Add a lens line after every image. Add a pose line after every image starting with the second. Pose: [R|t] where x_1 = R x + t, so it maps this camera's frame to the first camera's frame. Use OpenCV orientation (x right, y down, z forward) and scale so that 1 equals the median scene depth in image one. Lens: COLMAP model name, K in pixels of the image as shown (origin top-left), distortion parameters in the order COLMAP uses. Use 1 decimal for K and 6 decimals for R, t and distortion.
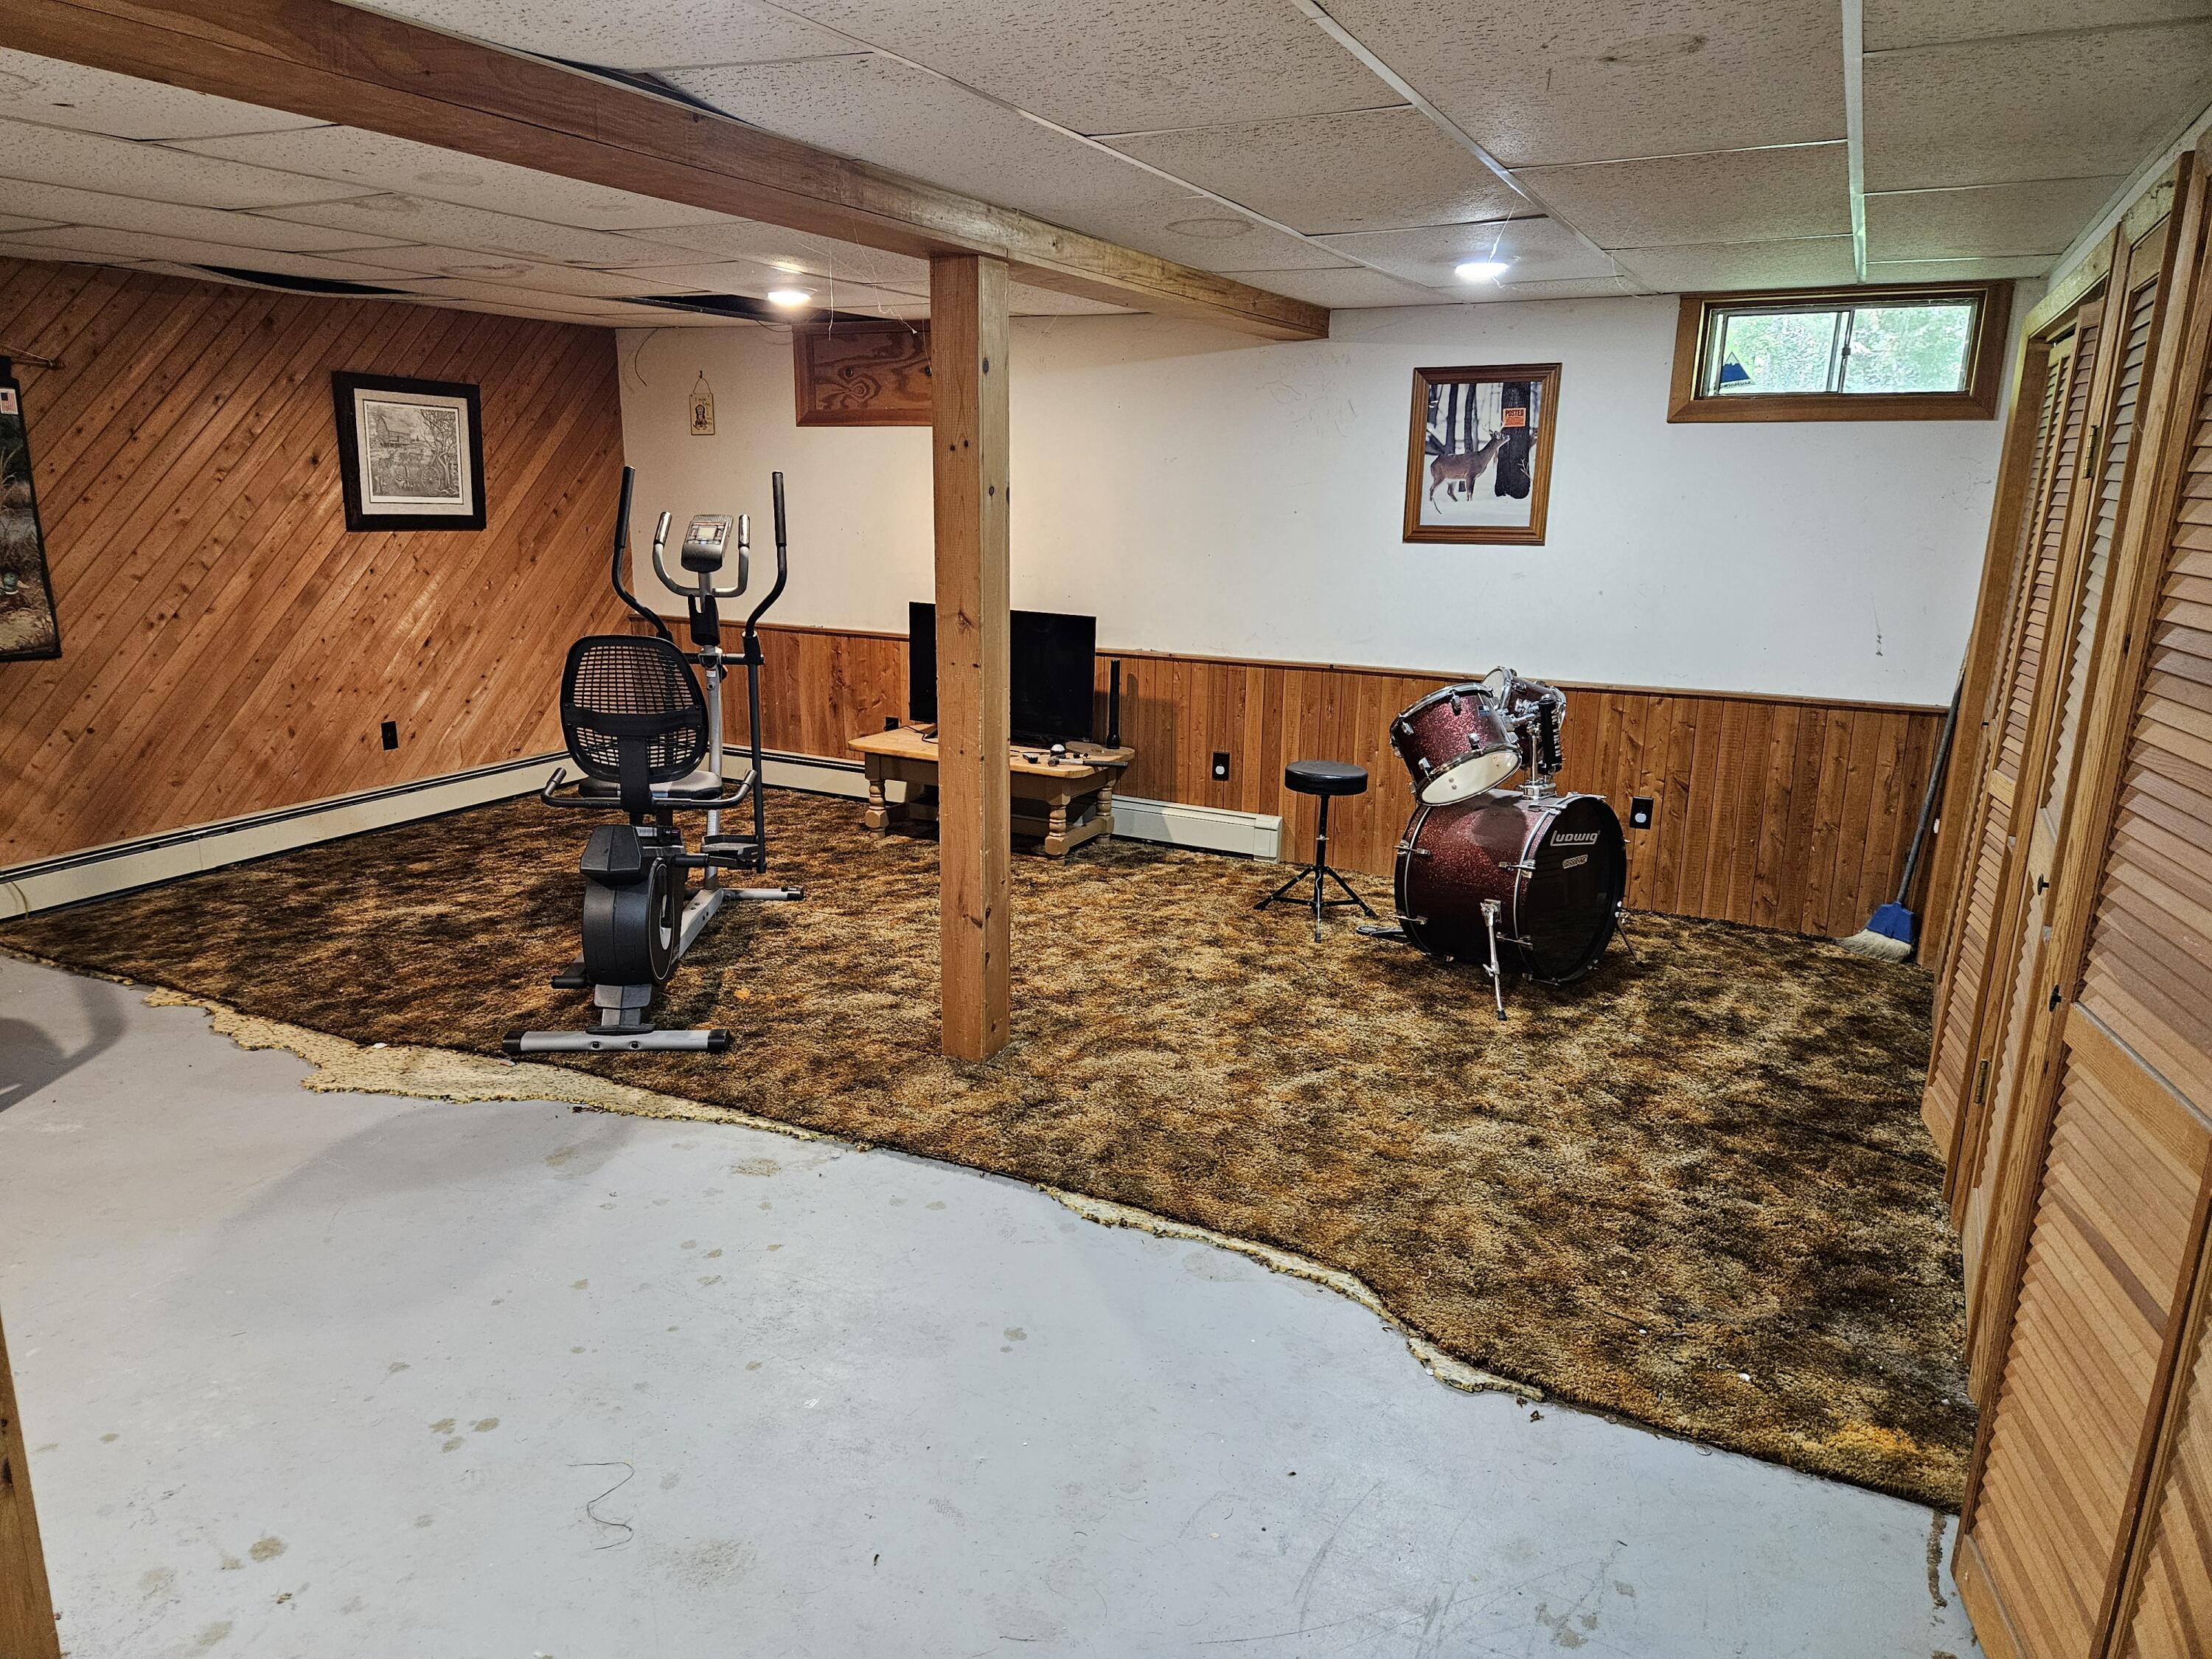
lens RADIAL K [[1479.4, 0, 1052.4], [0, 1479.4, 812.5], [0, 0, 1]] dist [0.055201, -0.045908]
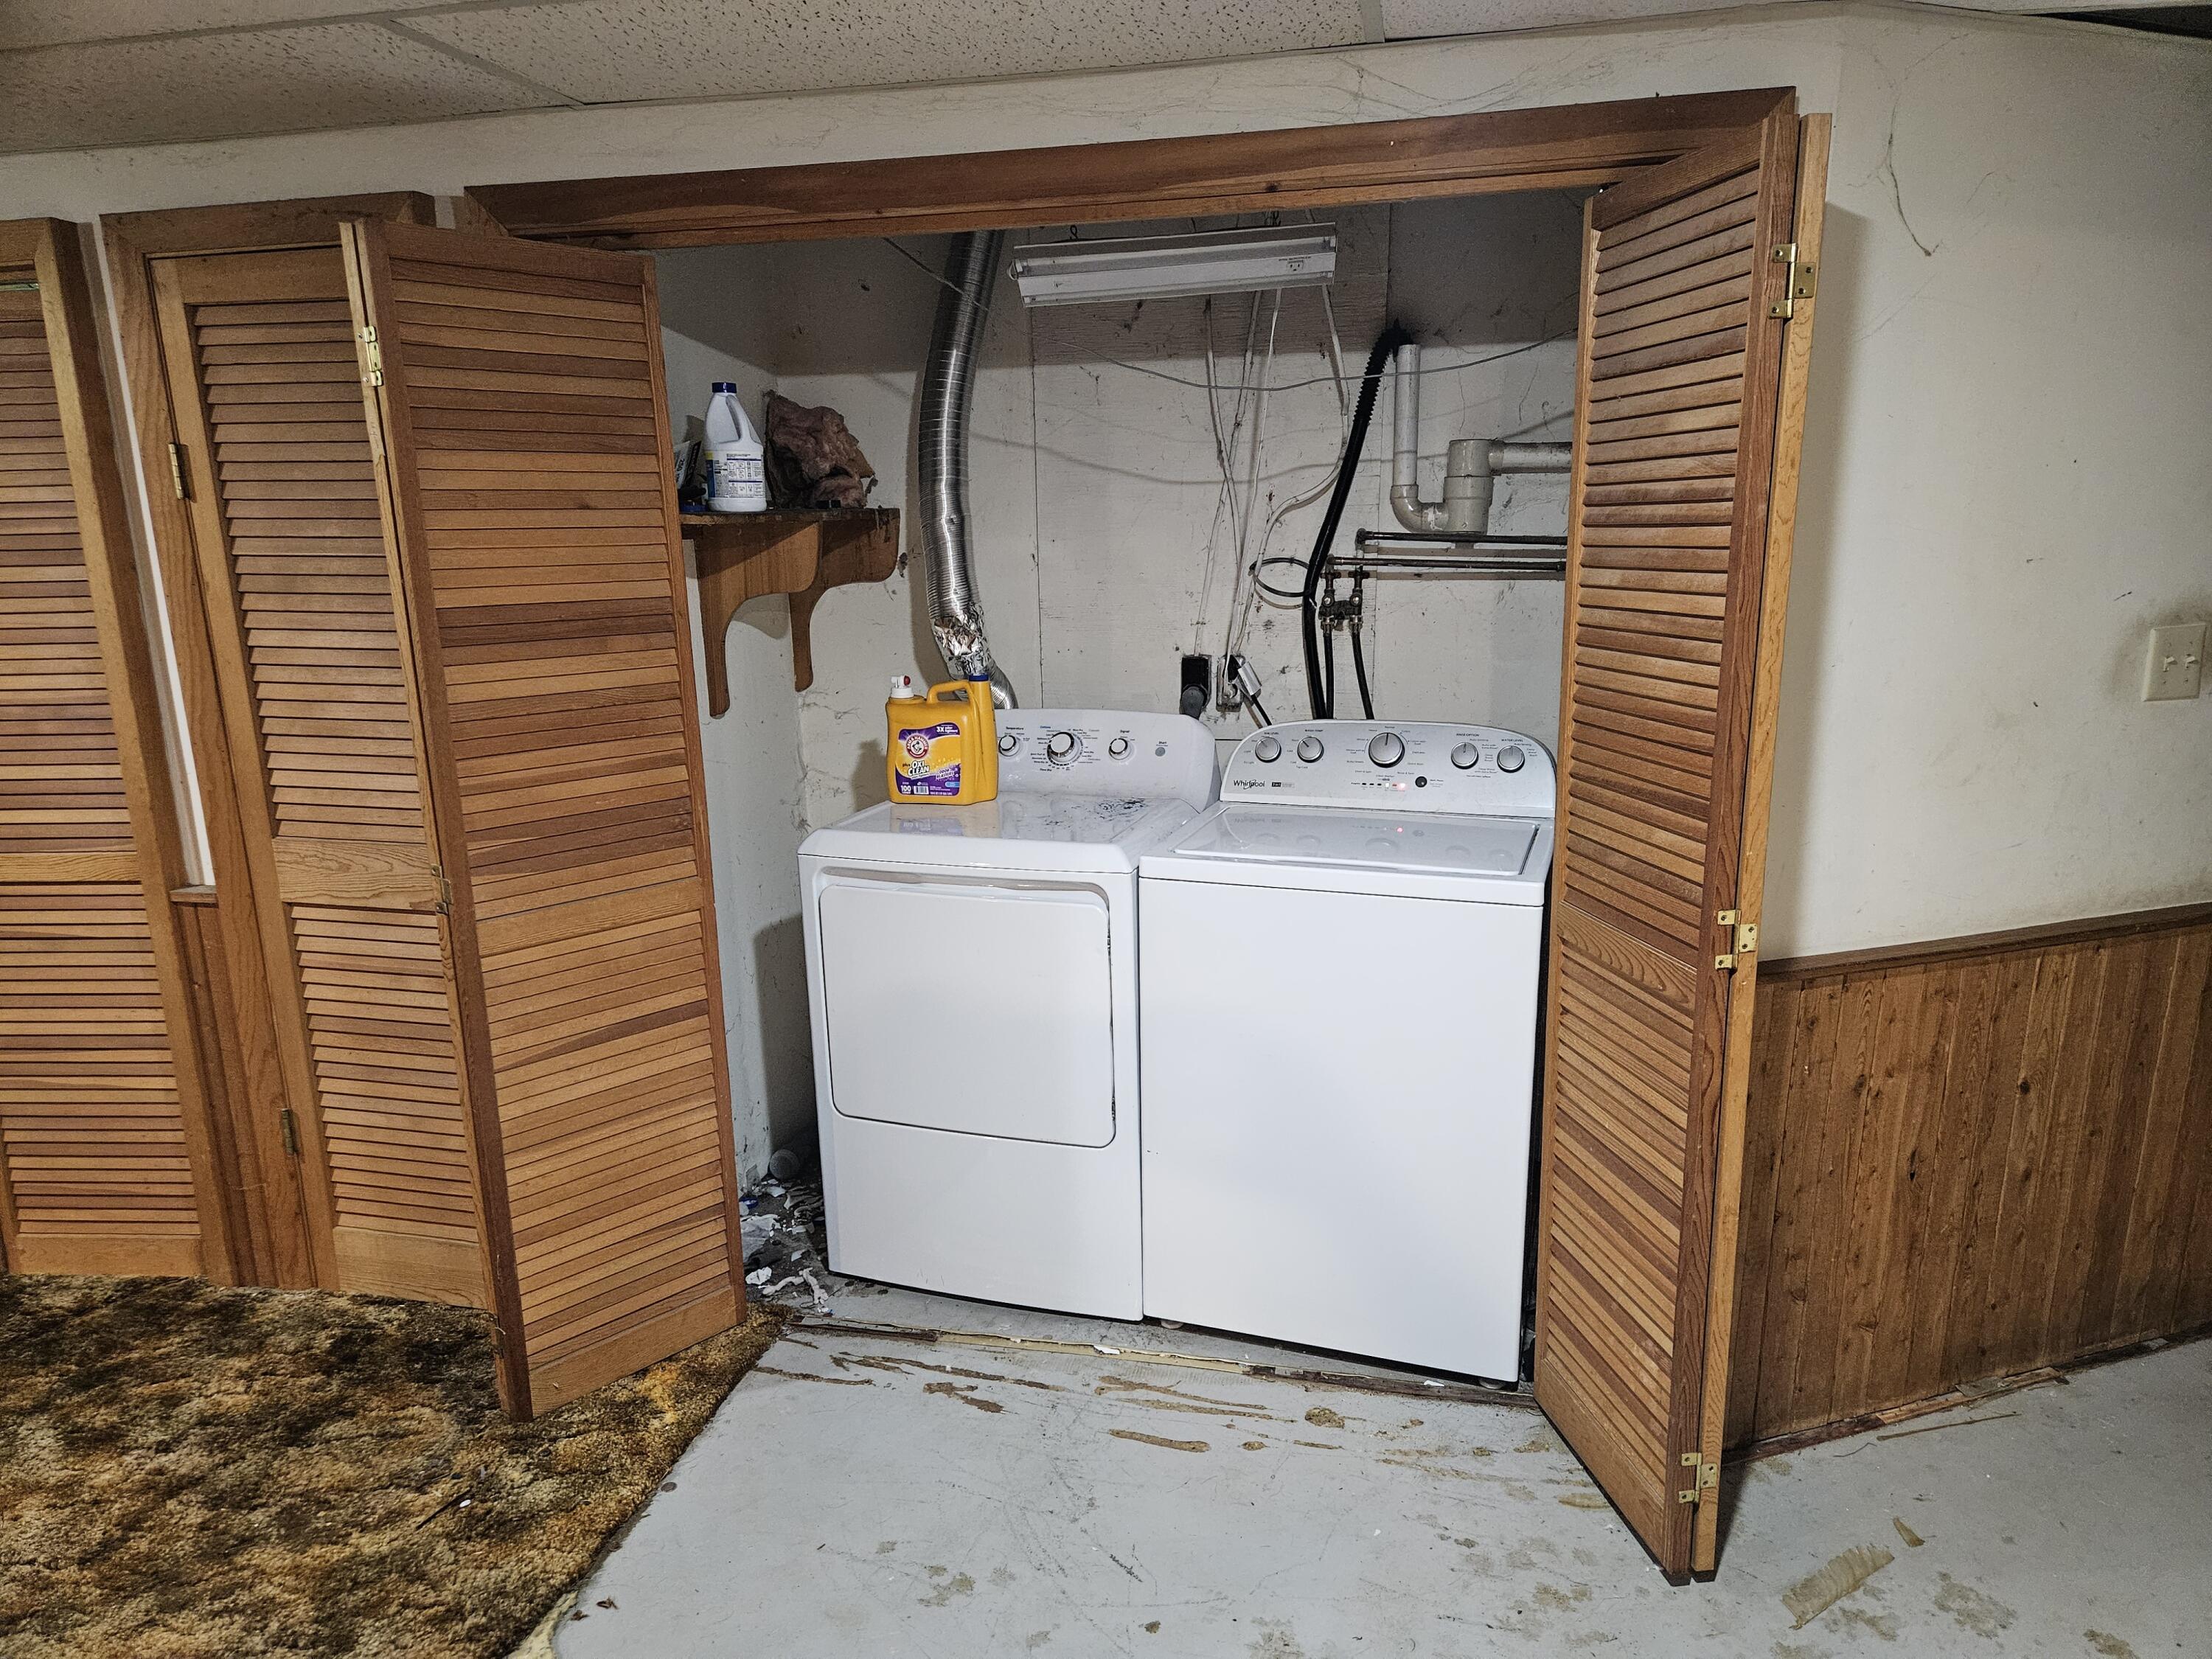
lens RADIAL K [[1479.4, 0, 1115.6], [0, 1479.4, 836.2], [0, 0, 1]] dist [0.055201, -0.045908]
pose [[-0.264547, -0.223468, 0.938124, -0.238531], [0.228078, 0.930686, 0.286013, -0.094357], [-0.937014, 0.289629, -0.195242, 0.404231]]
